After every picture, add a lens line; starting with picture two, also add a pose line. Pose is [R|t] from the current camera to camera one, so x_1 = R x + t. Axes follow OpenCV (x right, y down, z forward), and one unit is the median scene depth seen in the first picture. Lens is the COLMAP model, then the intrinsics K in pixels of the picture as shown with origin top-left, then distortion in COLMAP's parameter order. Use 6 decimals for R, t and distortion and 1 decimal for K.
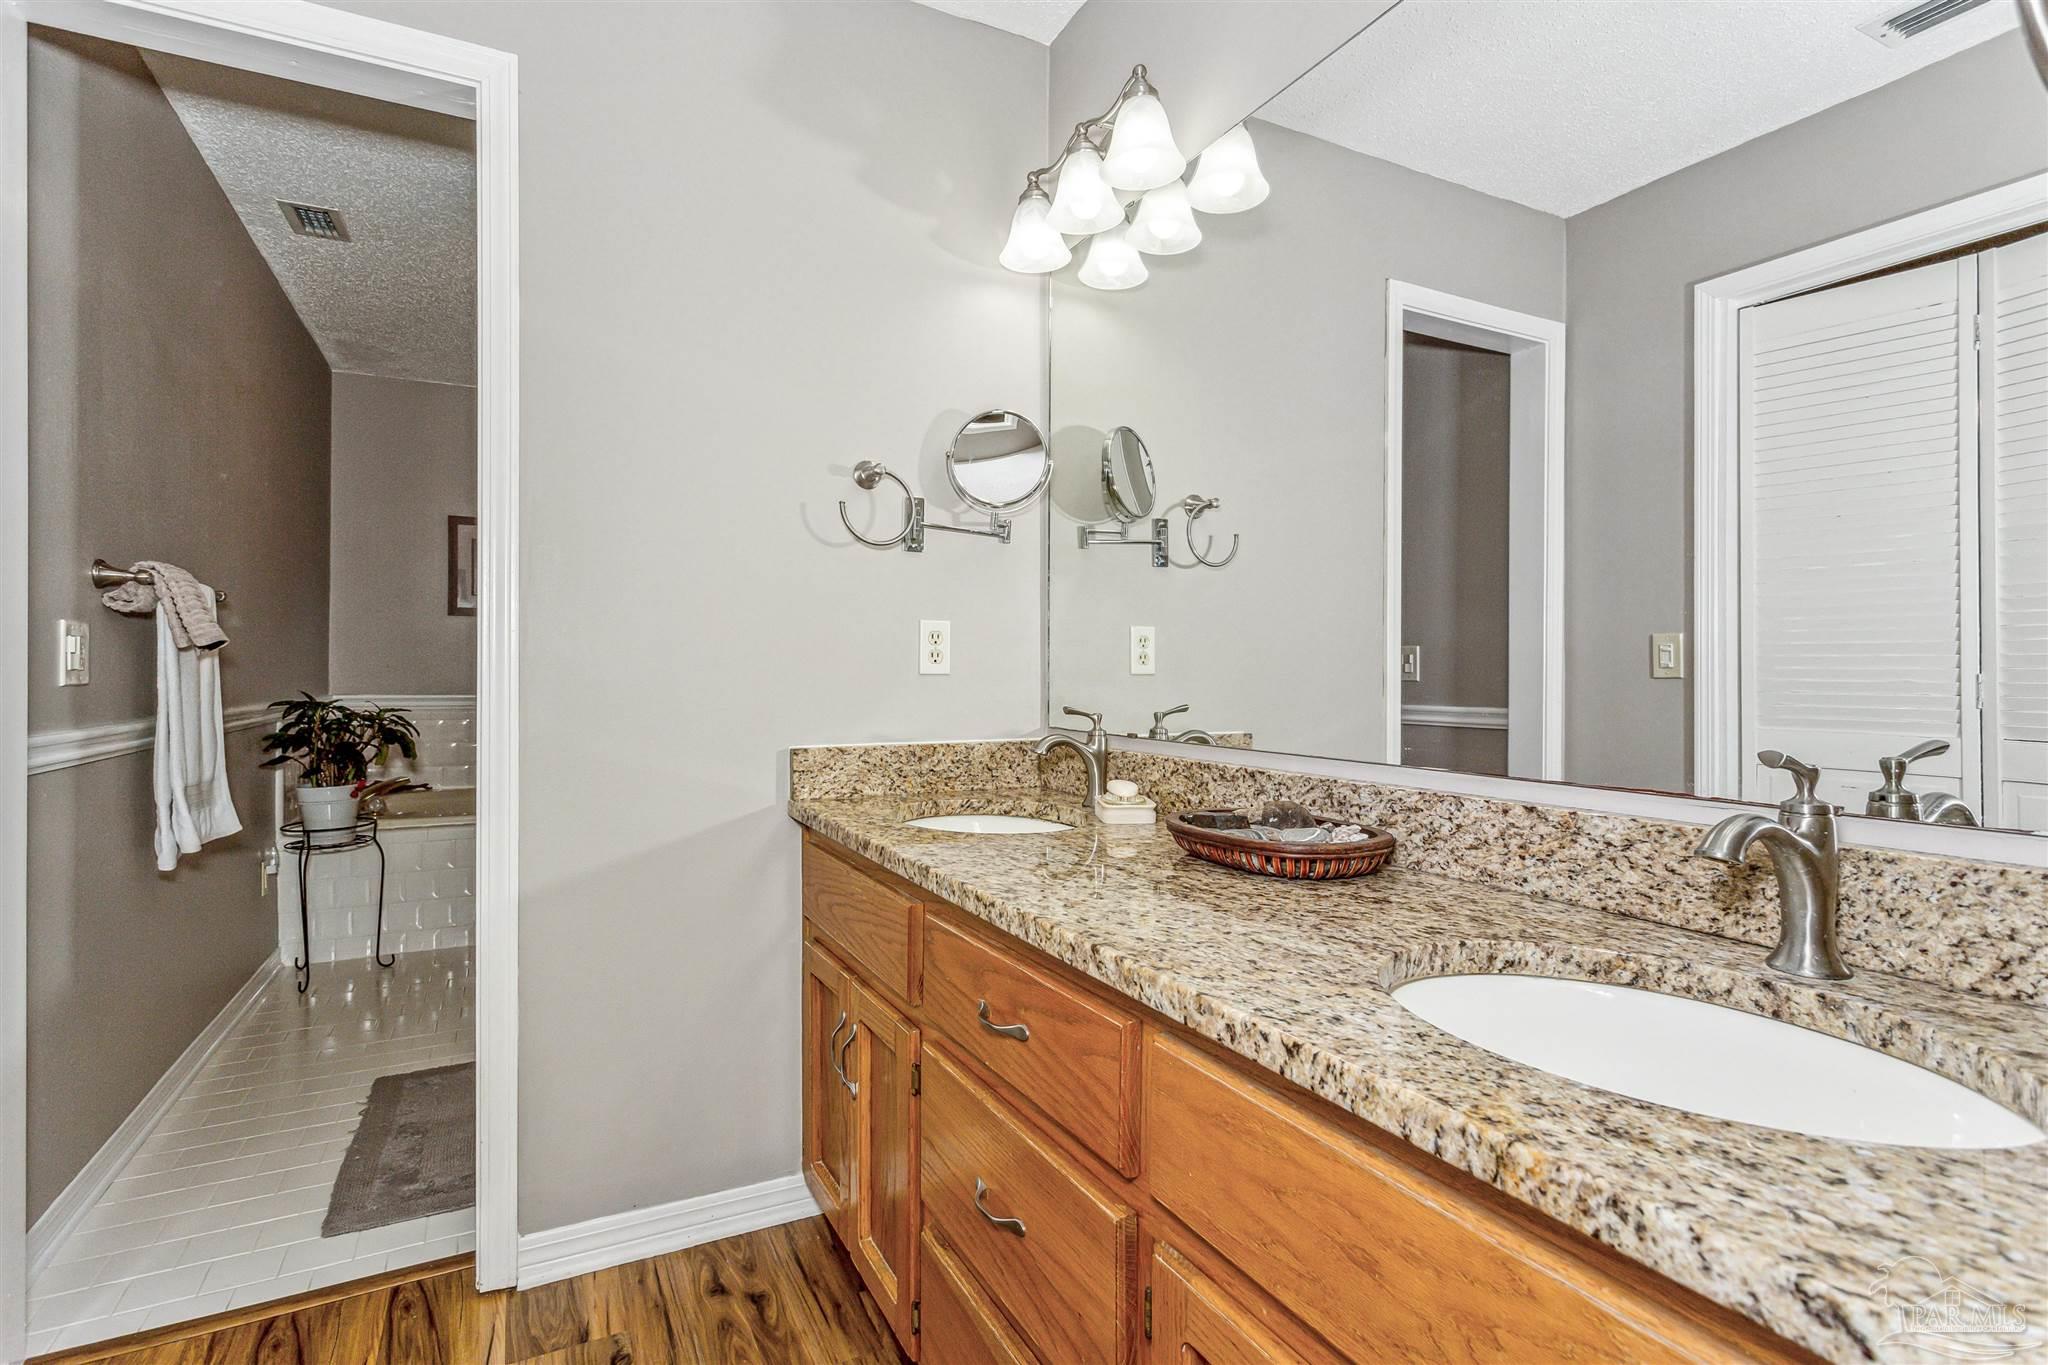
lens RADIAL K [[1003.3, 0, 1010.2], [0, 1003.3, 670.7], [0, 0, 1]] dist [0.002458, 0.000679]
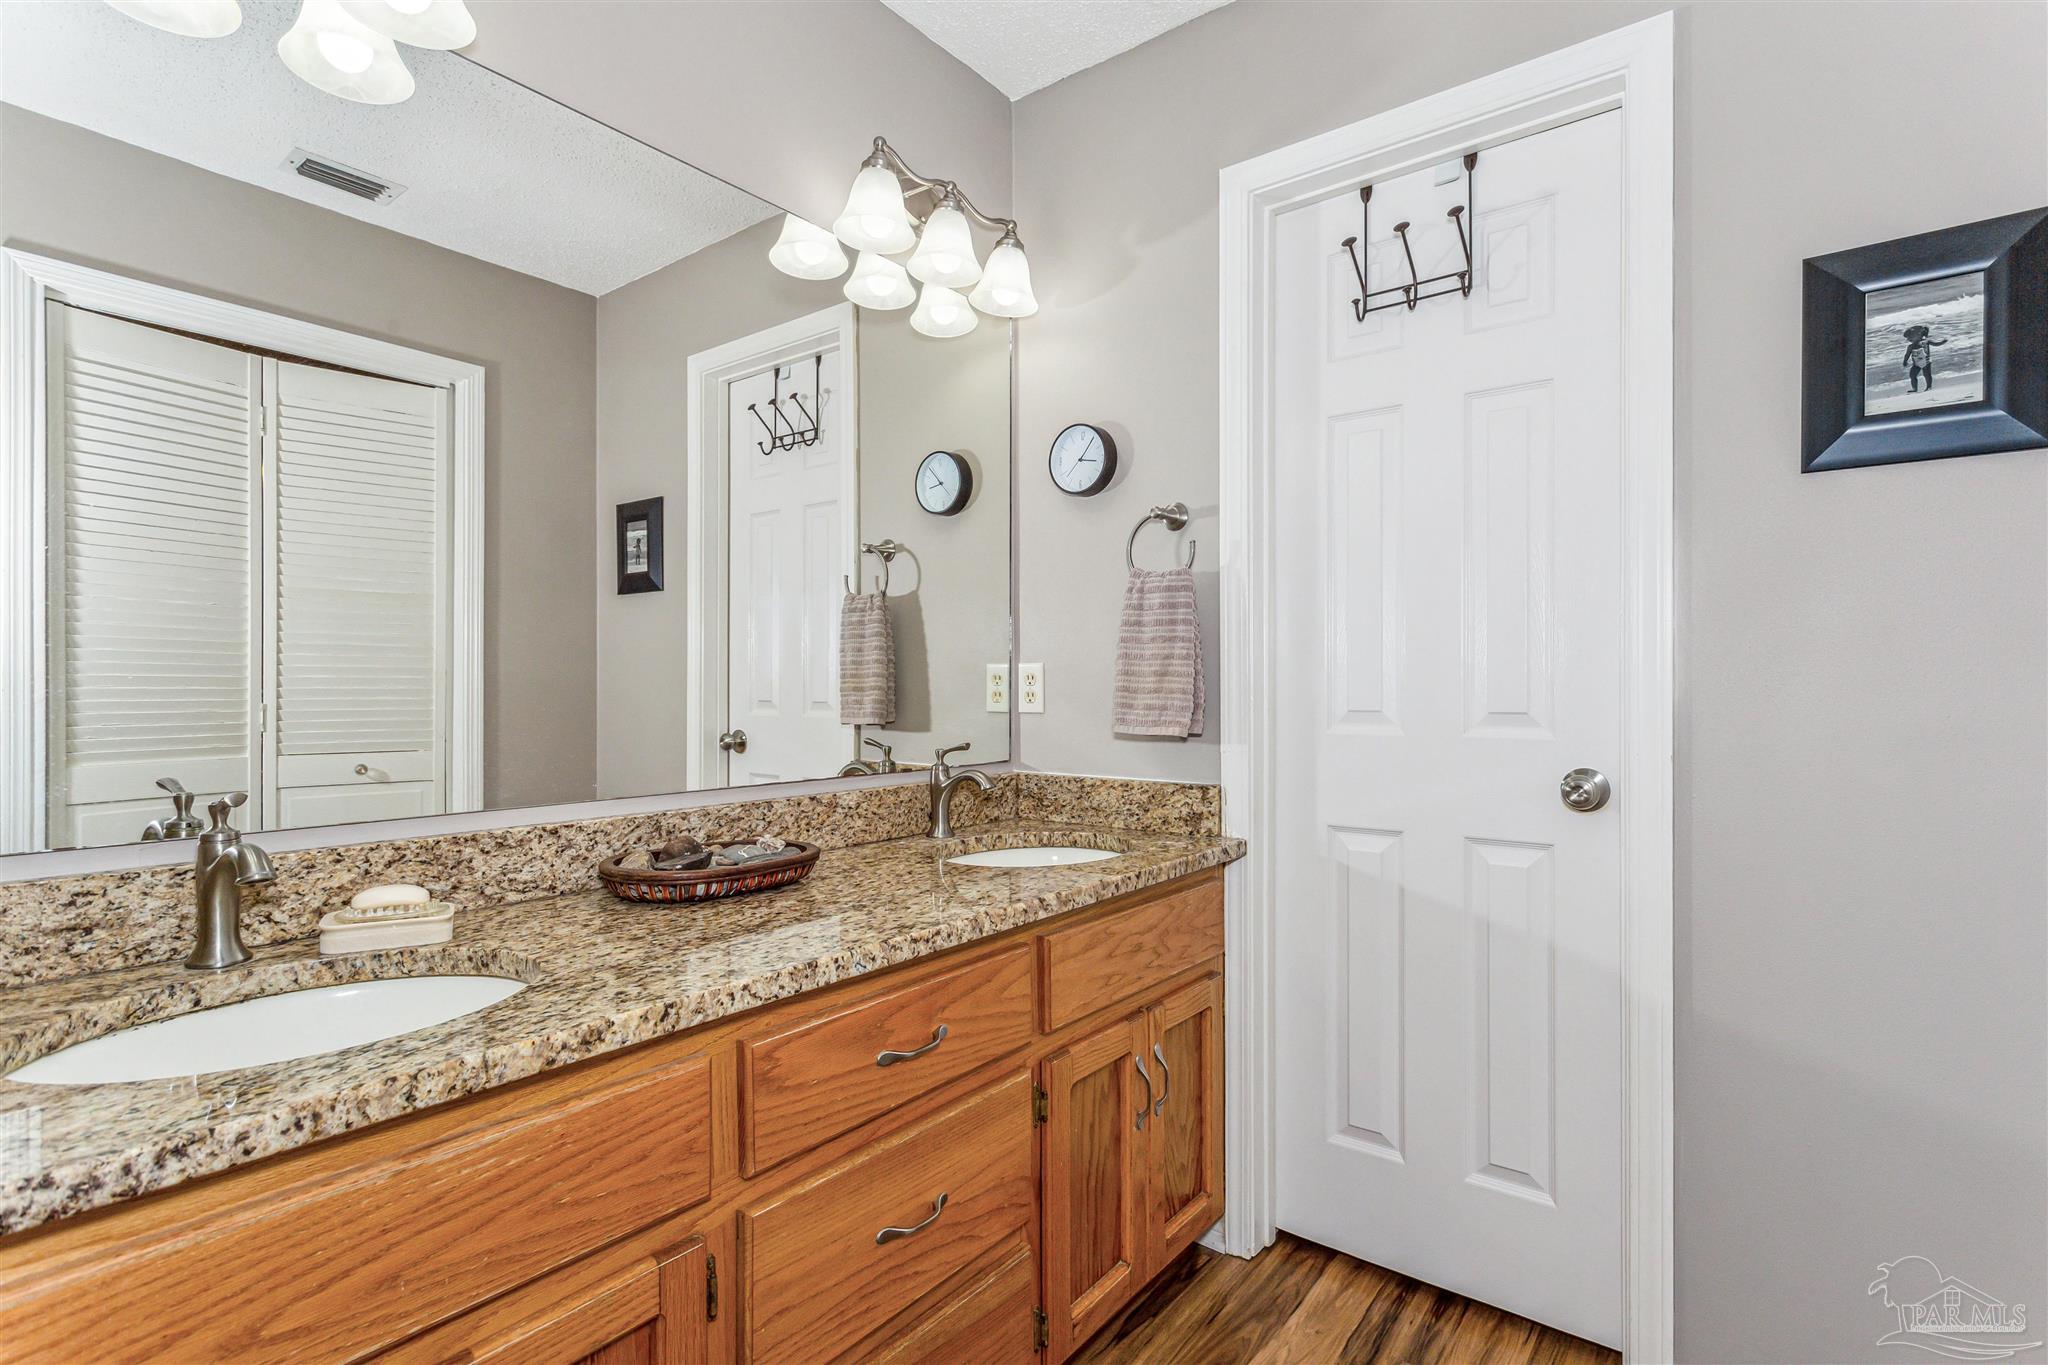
lens RADIAL K [[1003.3, 0, 1009.8], [0, 1003.3, 691.8], [0, 0, 1]] dist [0.002458, 0.000679]
pose [[-0.432908, 0.001228, 0.901437, -0.919727], [0.004499, 0.999990, 0.000798, -0.025820], [-0.901427, 0.004401, -0.432909, 1.247278]]
